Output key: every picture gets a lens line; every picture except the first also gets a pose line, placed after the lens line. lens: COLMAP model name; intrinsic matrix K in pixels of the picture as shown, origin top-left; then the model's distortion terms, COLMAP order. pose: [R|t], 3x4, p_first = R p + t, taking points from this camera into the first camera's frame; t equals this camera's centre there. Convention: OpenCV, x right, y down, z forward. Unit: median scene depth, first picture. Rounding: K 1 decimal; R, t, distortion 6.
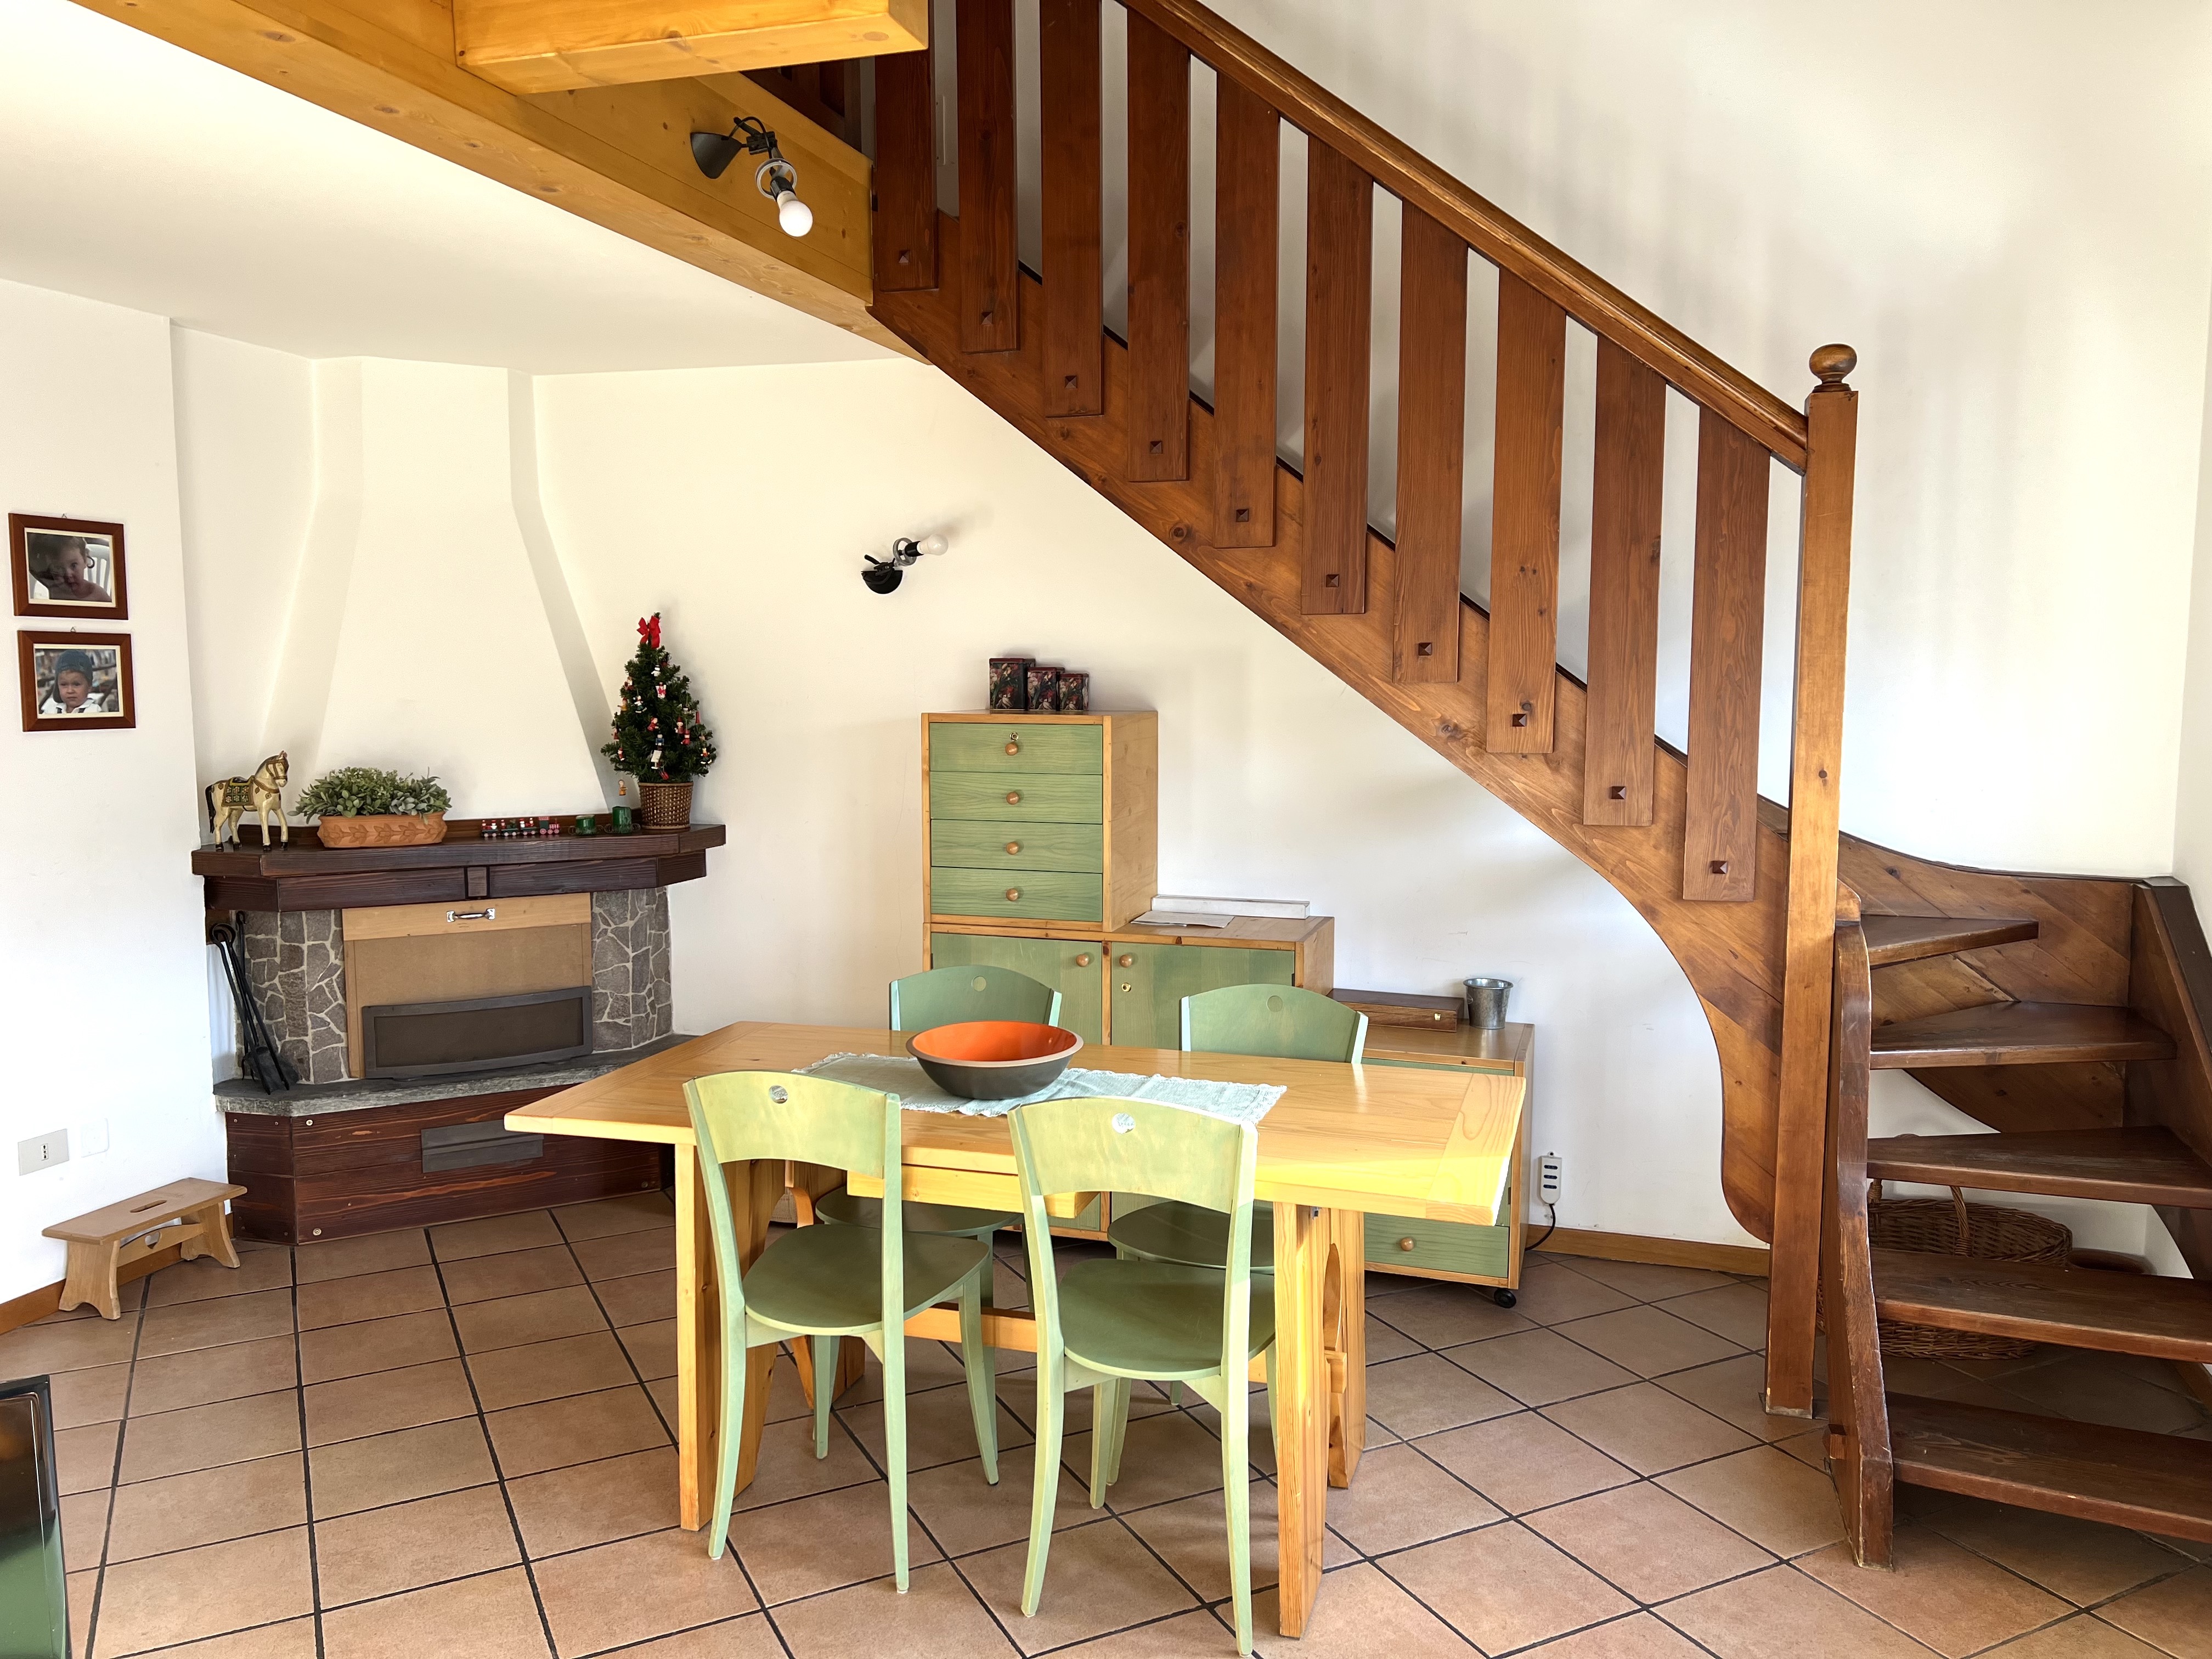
lens RADIAL K [[1653.7, 0, 1106.0], [0, 1653.7, 829.5], [0, 0, 1]] dist [0.096749, -0.122605]
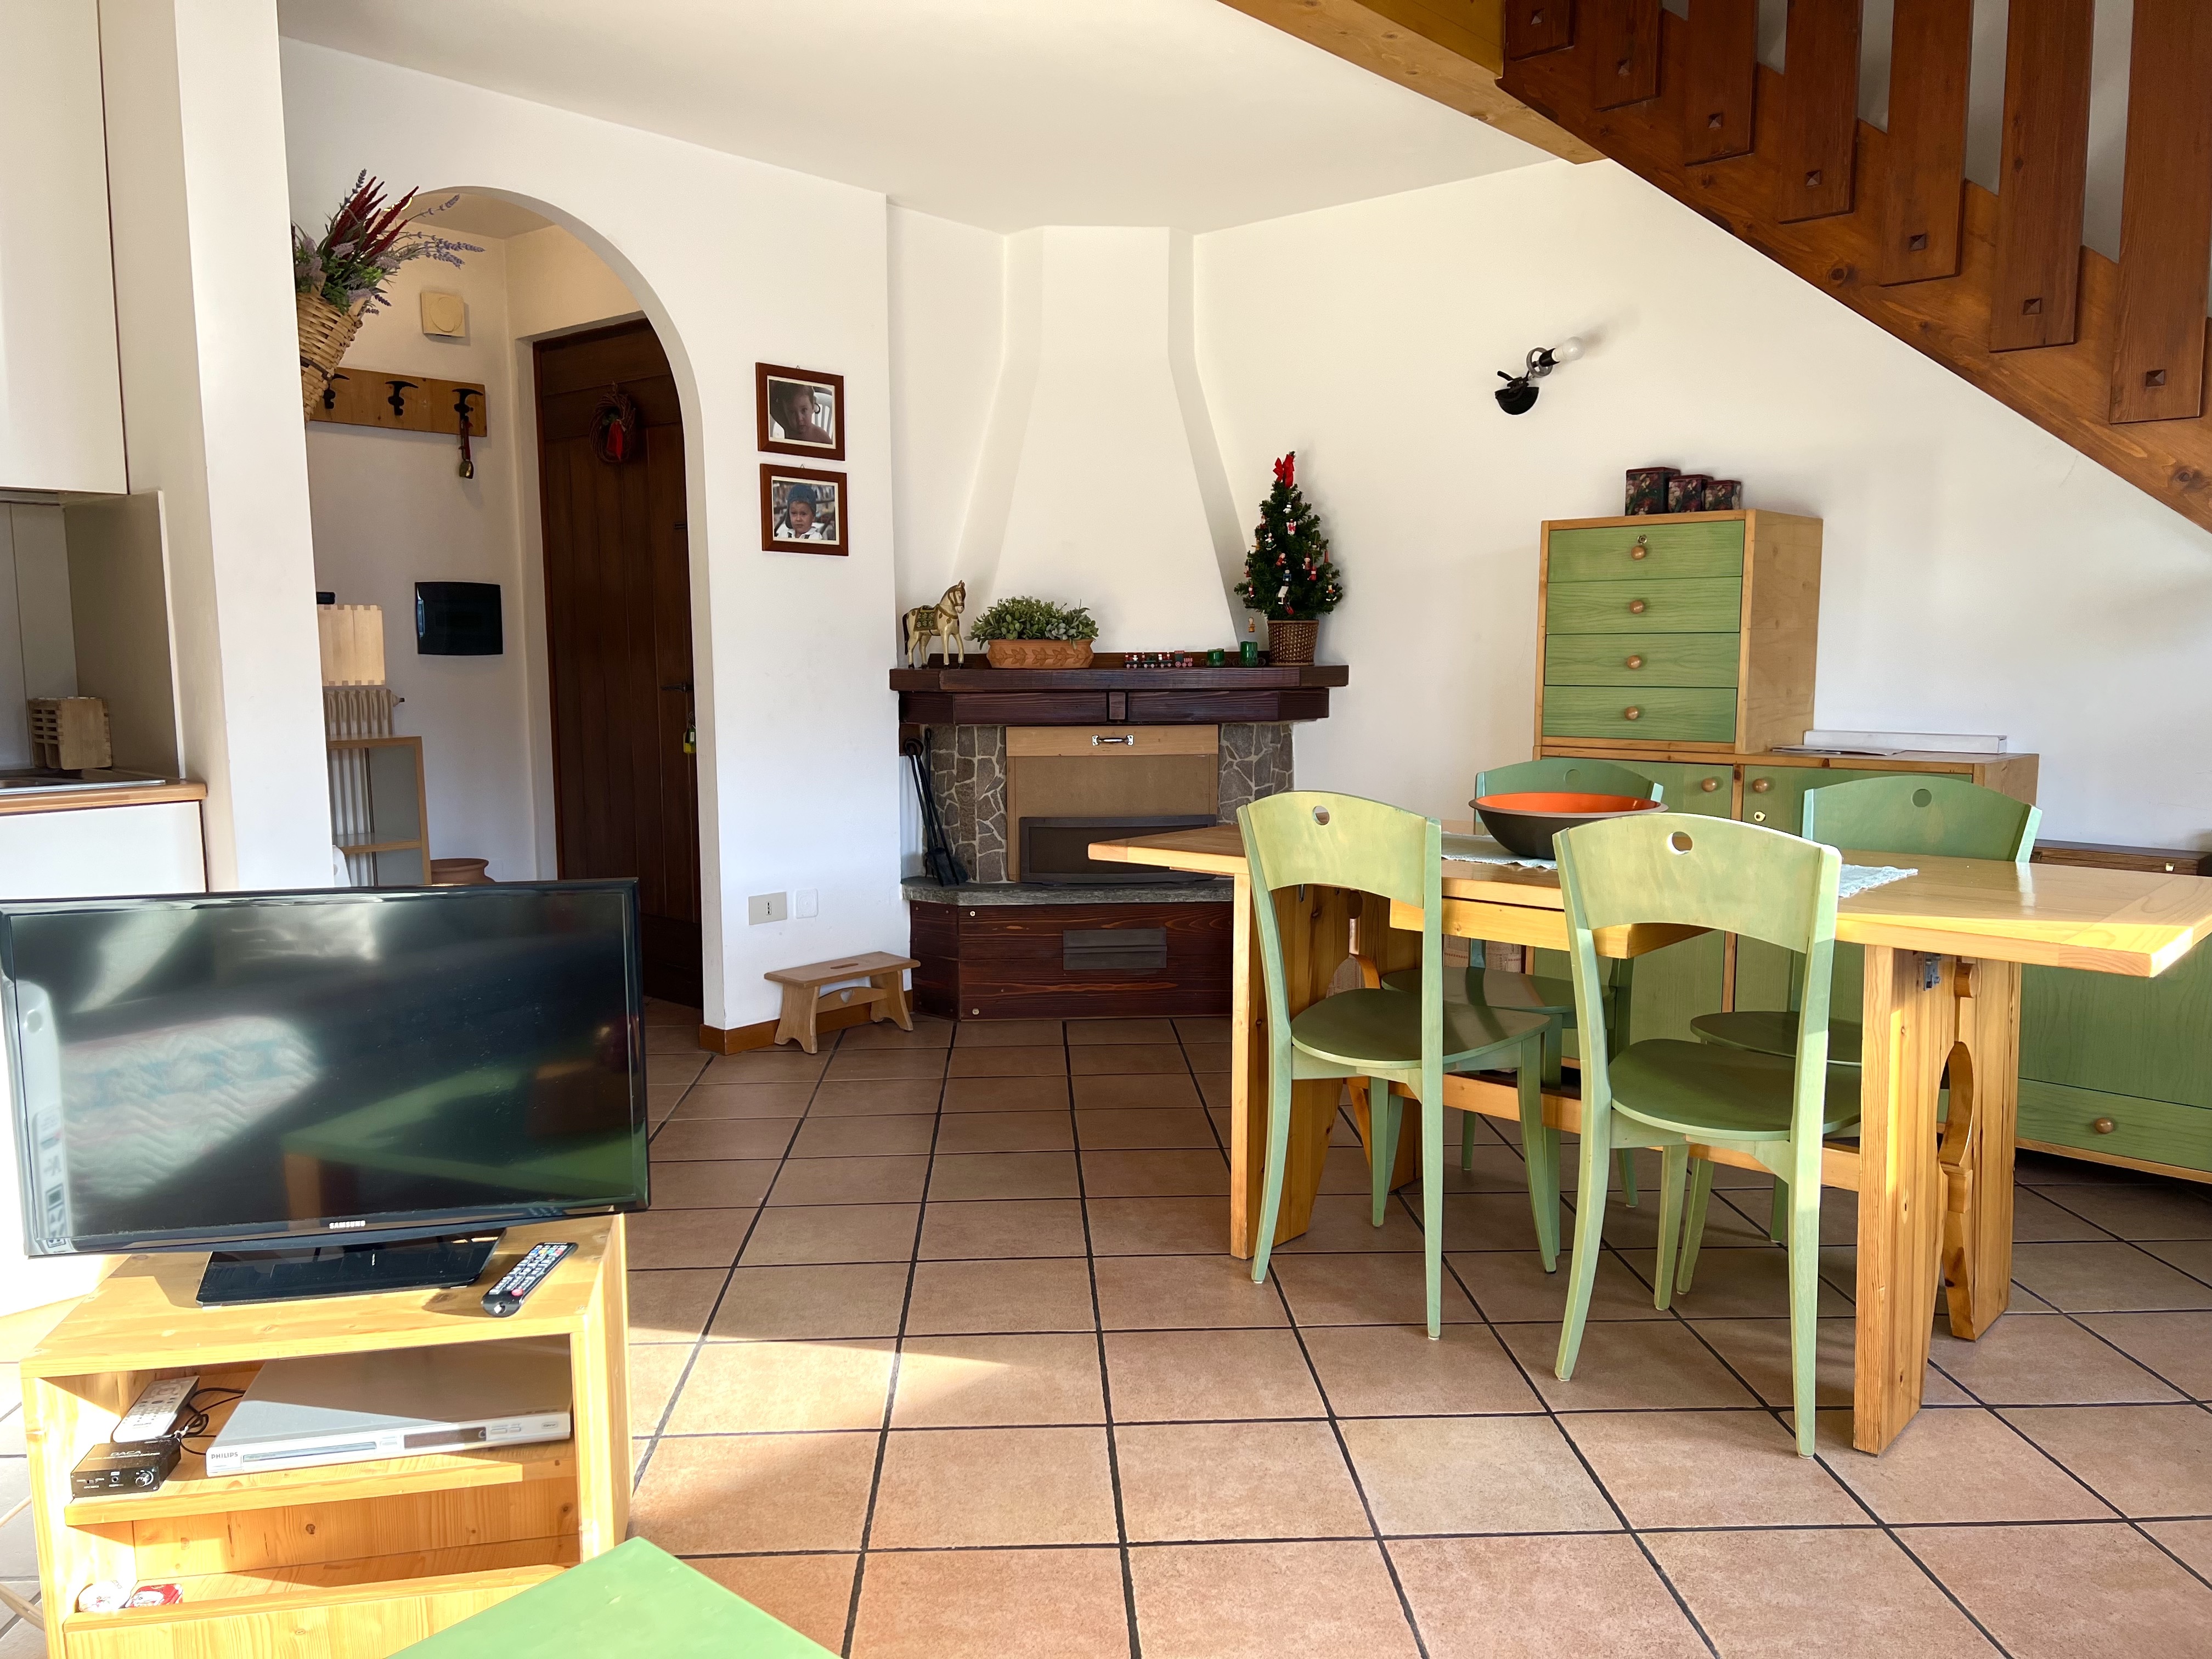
lens RADIAL K [[1648.1, 0, 1093.1], [0, 1648.1, 858.5], [0, 0, 1]] dist [0.050966, -0.065595]
pose [[0.907615, 0.045181, -0.417366, 0.064142], [-0.037469, 0.998942, 0.026659, 0.114430], [0.418129, -0.008558, 0.908347, 0.033912]]
